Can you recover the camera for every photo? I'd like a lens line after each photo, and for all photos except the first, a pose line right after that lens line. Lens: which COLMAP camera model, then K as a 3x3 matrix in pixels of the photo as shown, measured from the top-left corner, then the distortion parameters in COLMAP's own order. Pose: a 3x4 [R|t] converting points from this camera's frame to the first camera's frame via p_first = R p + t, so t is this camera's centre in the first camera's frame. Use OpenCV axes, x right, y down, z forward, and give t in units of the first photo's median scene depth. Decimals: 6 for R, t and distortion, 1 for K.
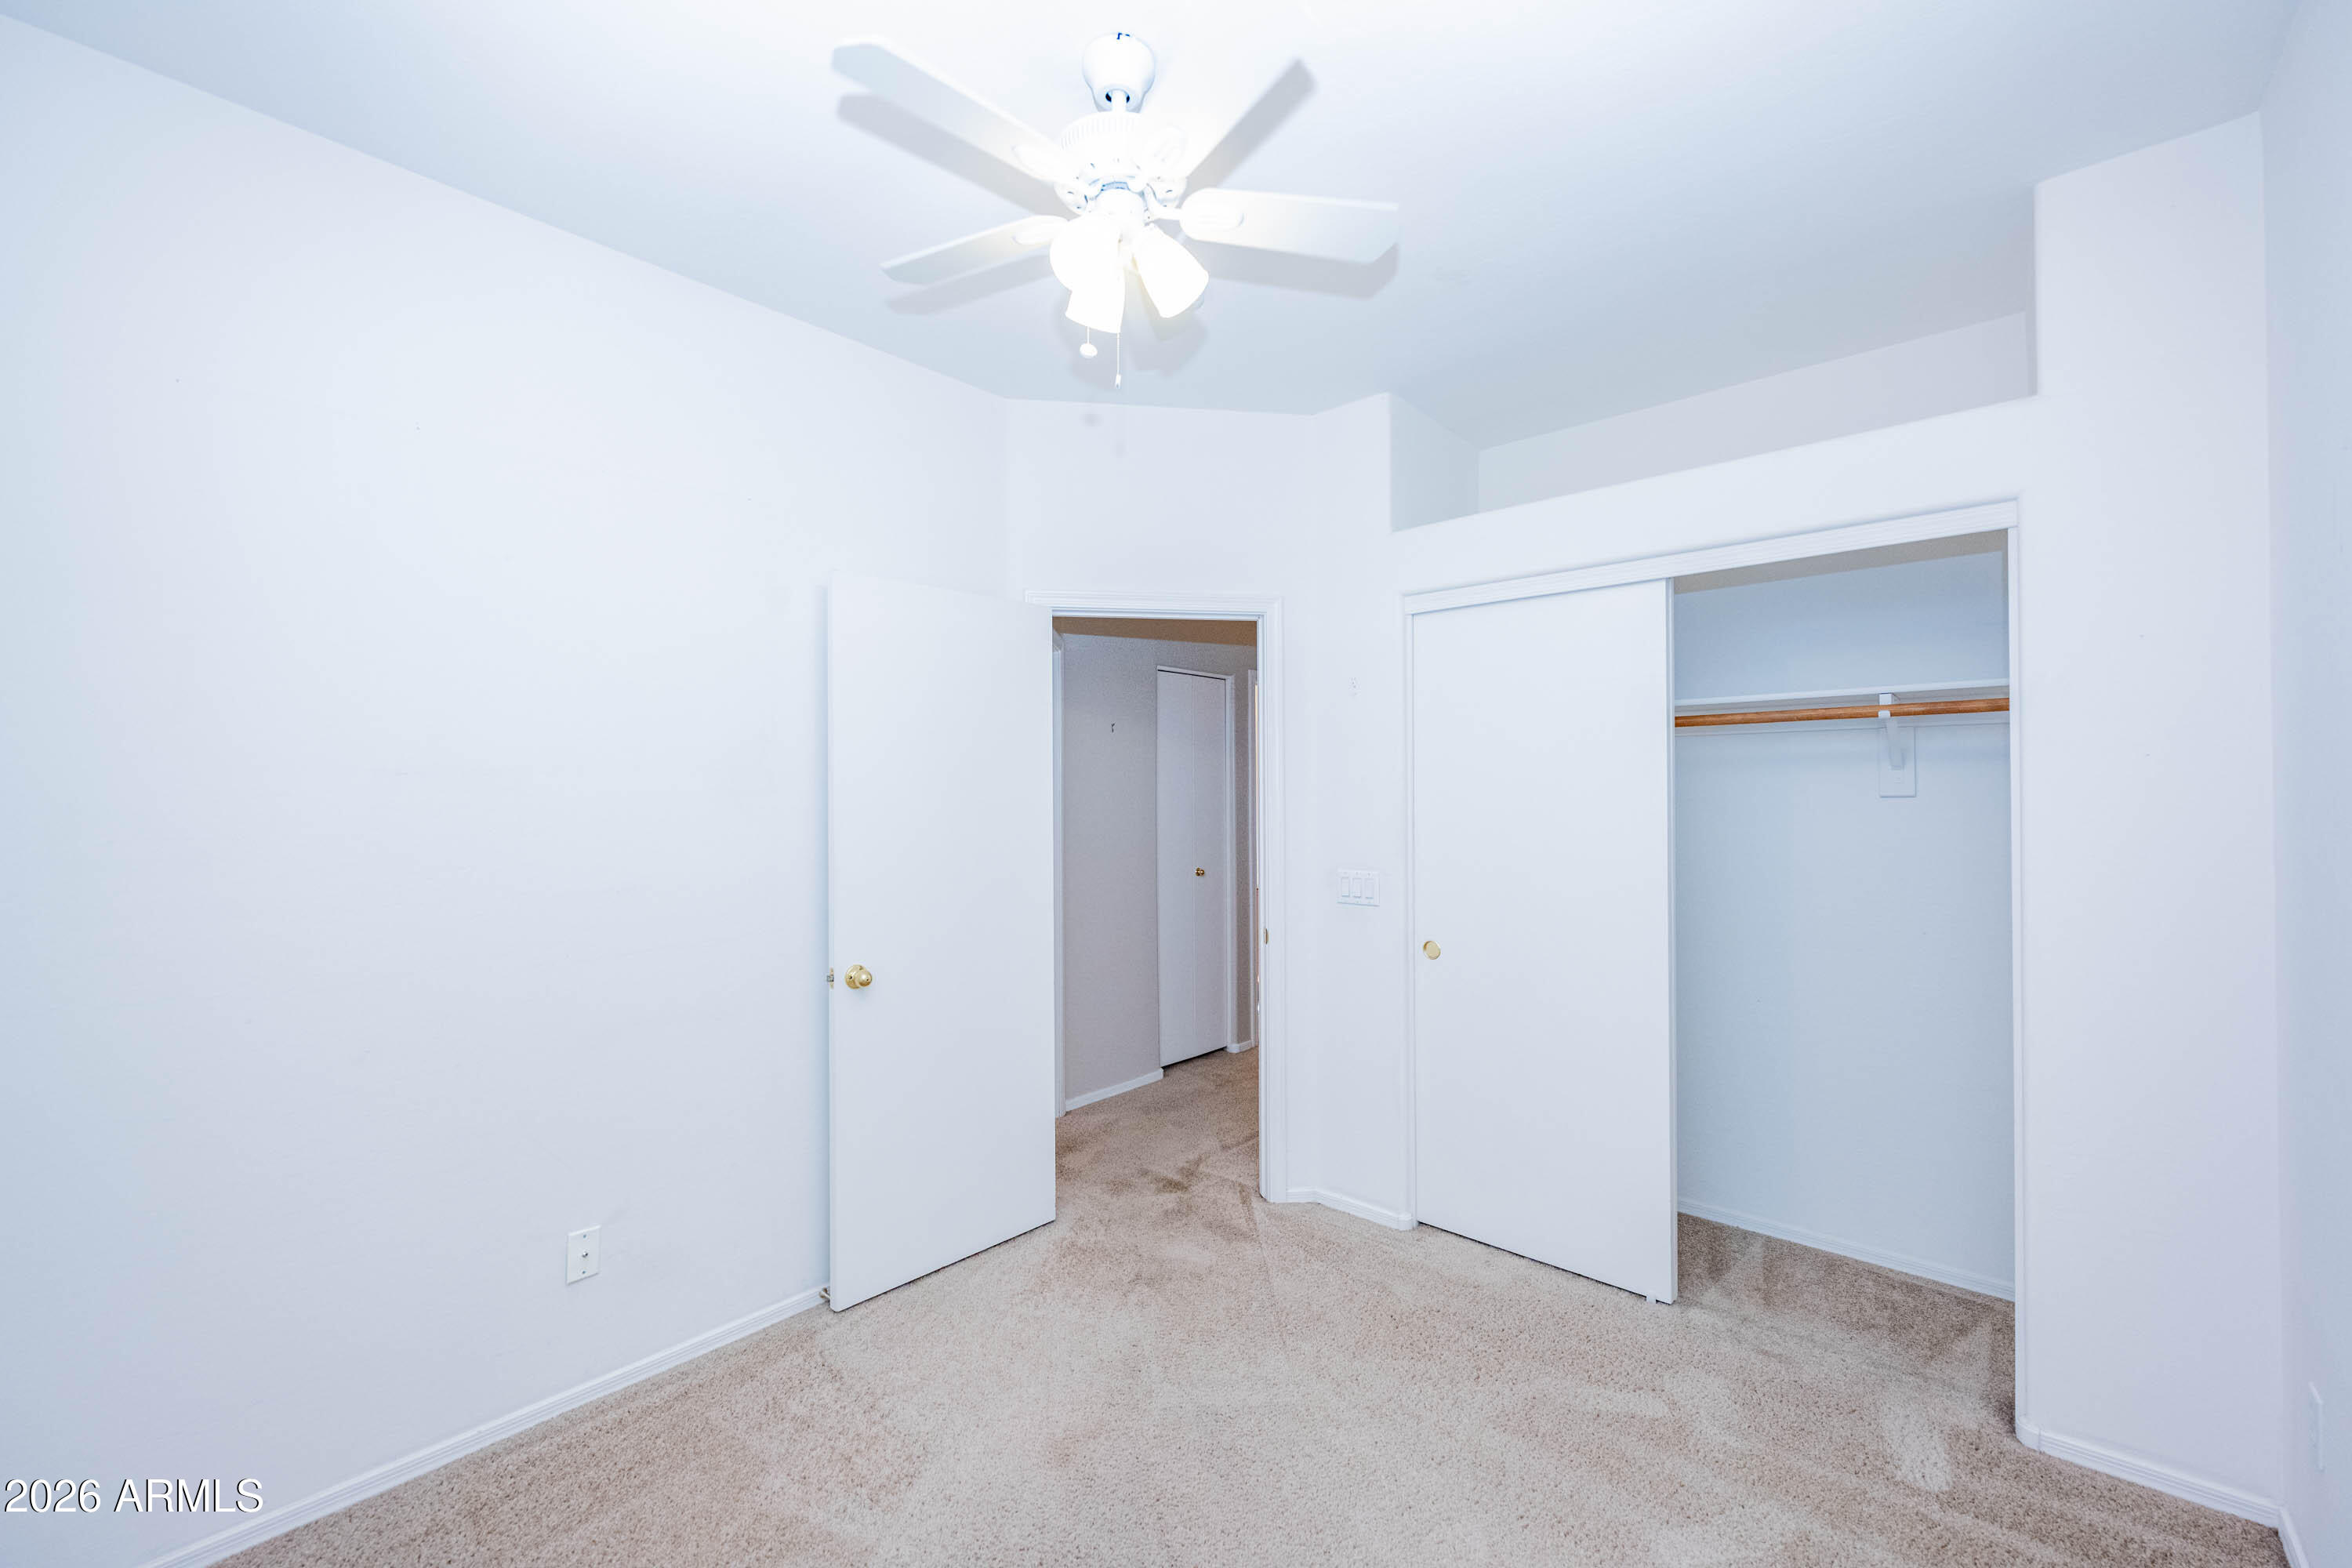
lens RADIAL K [[936.2, 0, 1172.0], [0, 936.2, 789.7], [0, 0, 1]] dist [-0.003120, 0.000402]
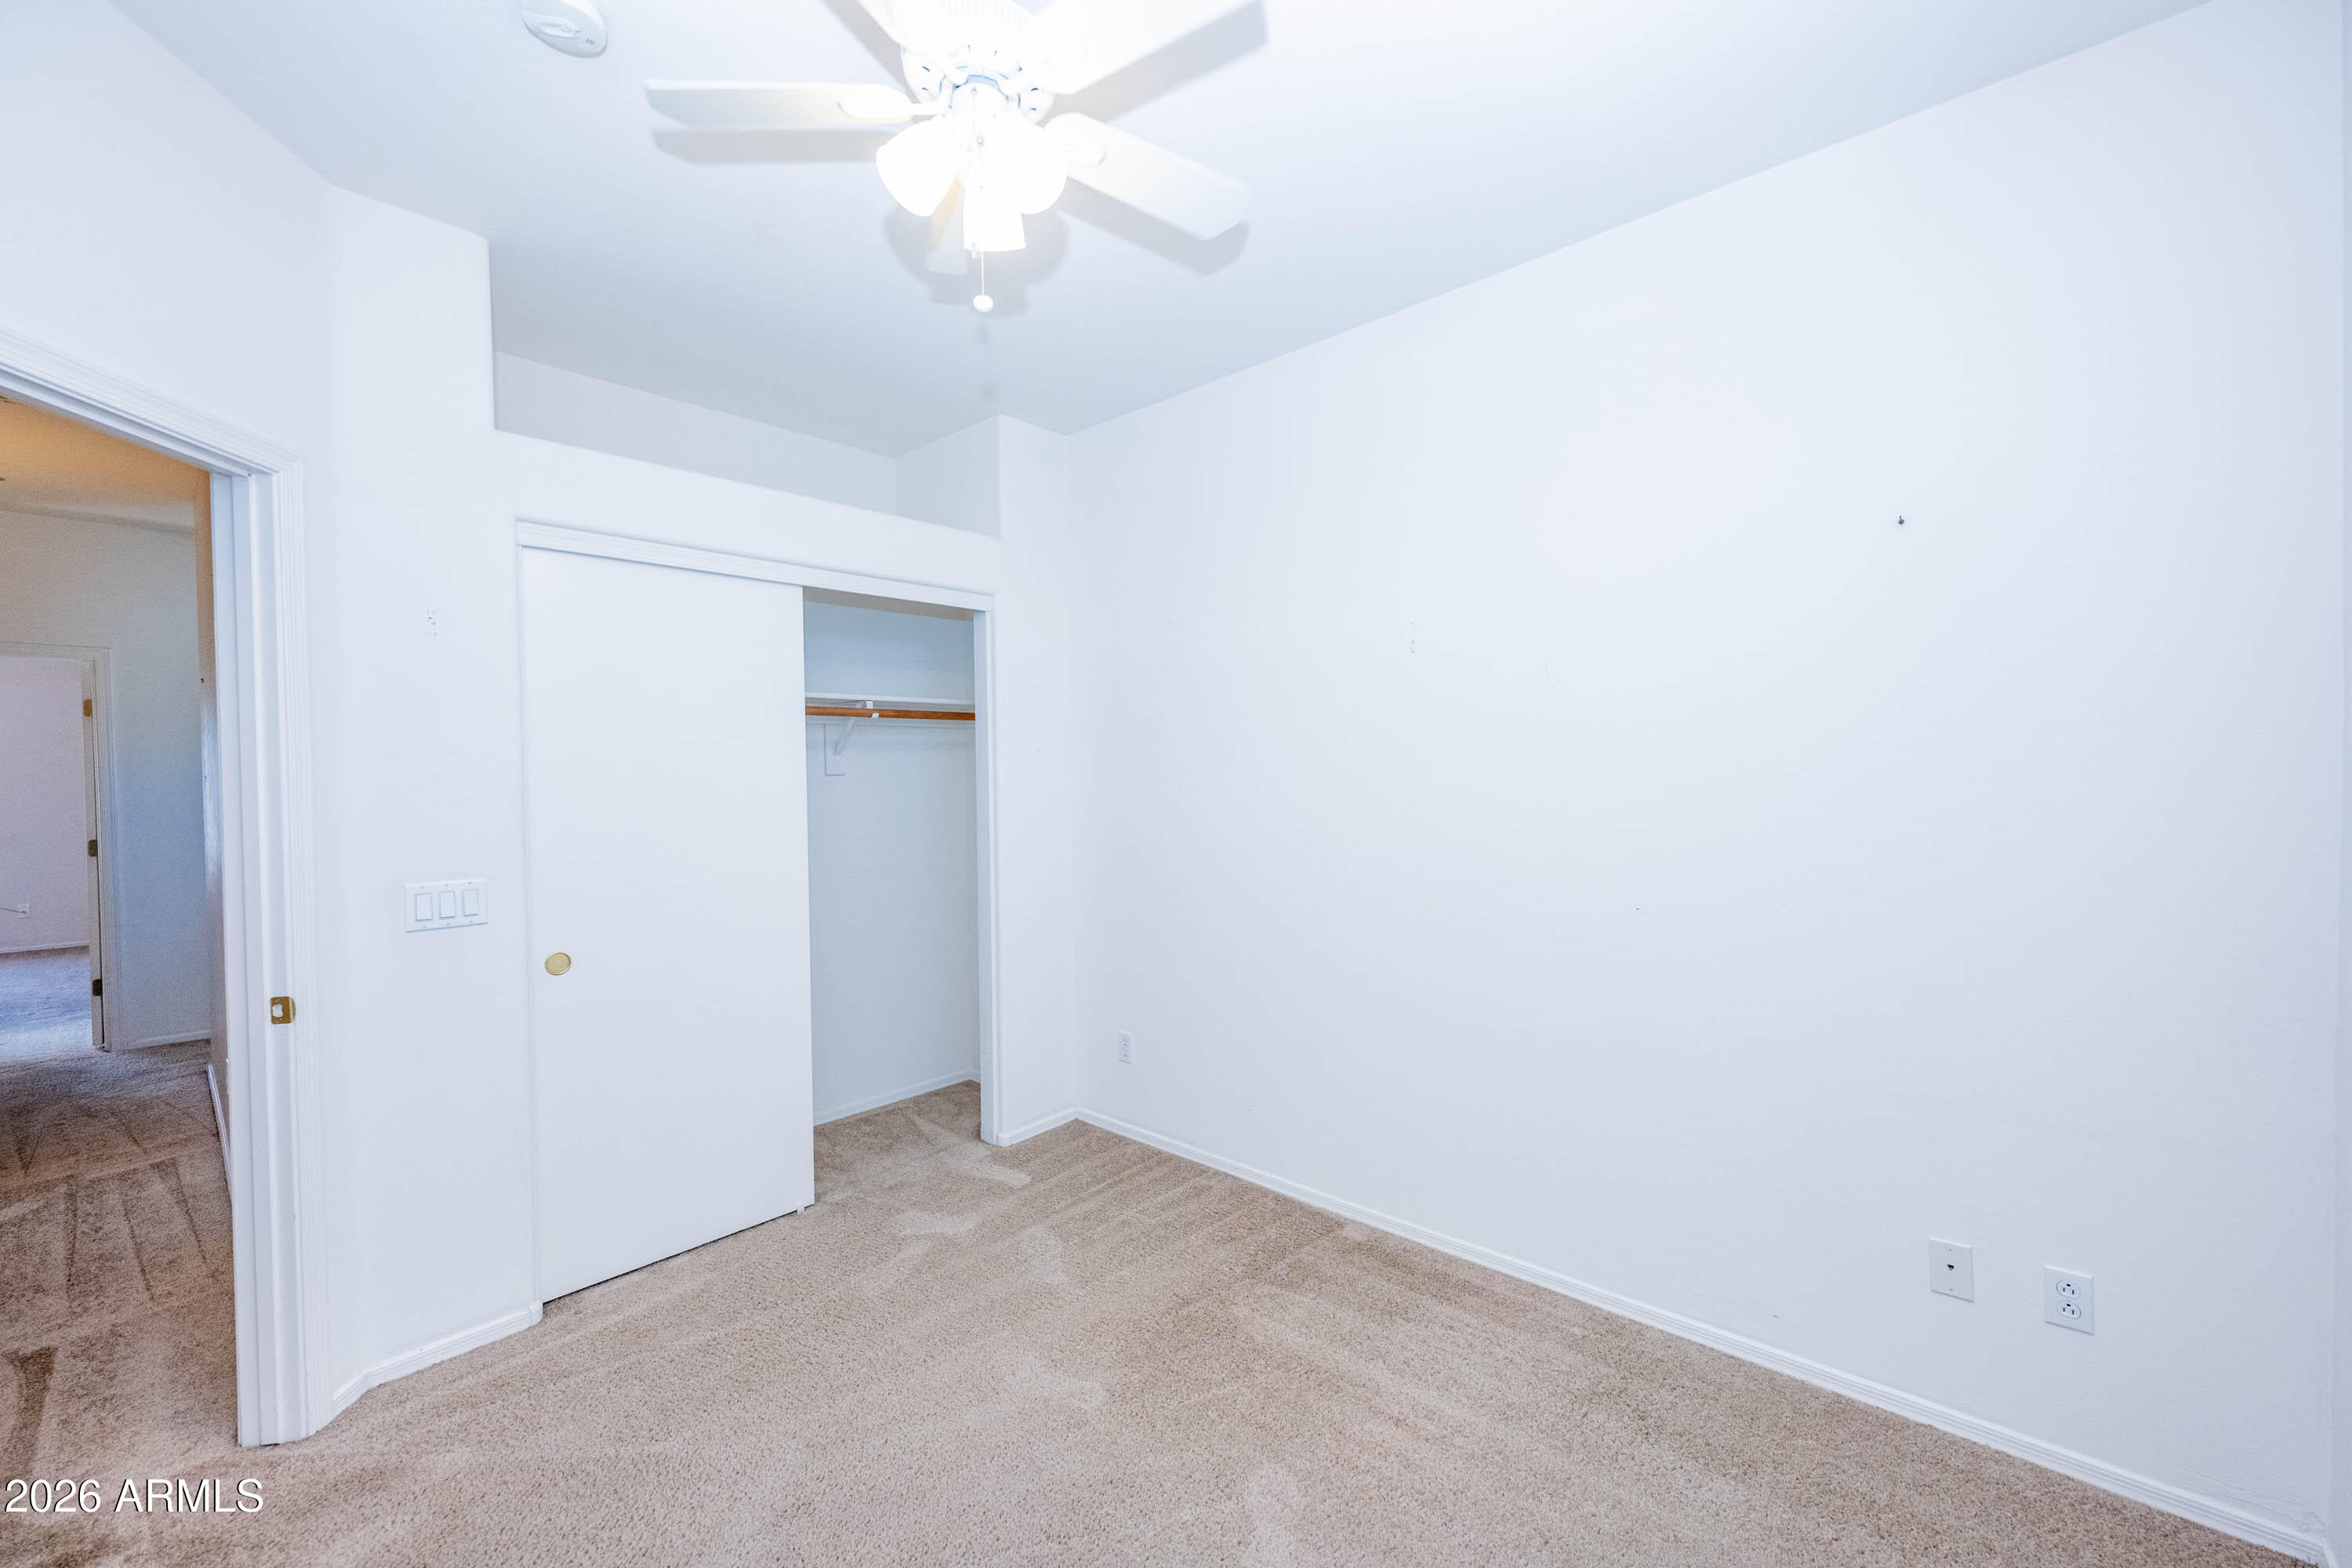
lens RADIAL K [[936.2, 0, 1175.0], [0, 936.2, 789.1], [0, 0, 1]] dist [-0.003120, 0.000402]
pose [[-0.000087, -0.016431, 0.999865, -0.641088], [0.008063, 0.999832, 0.016431, 0.011133], [-0.999967, 0.008064, 0.000046, 0.541162]]
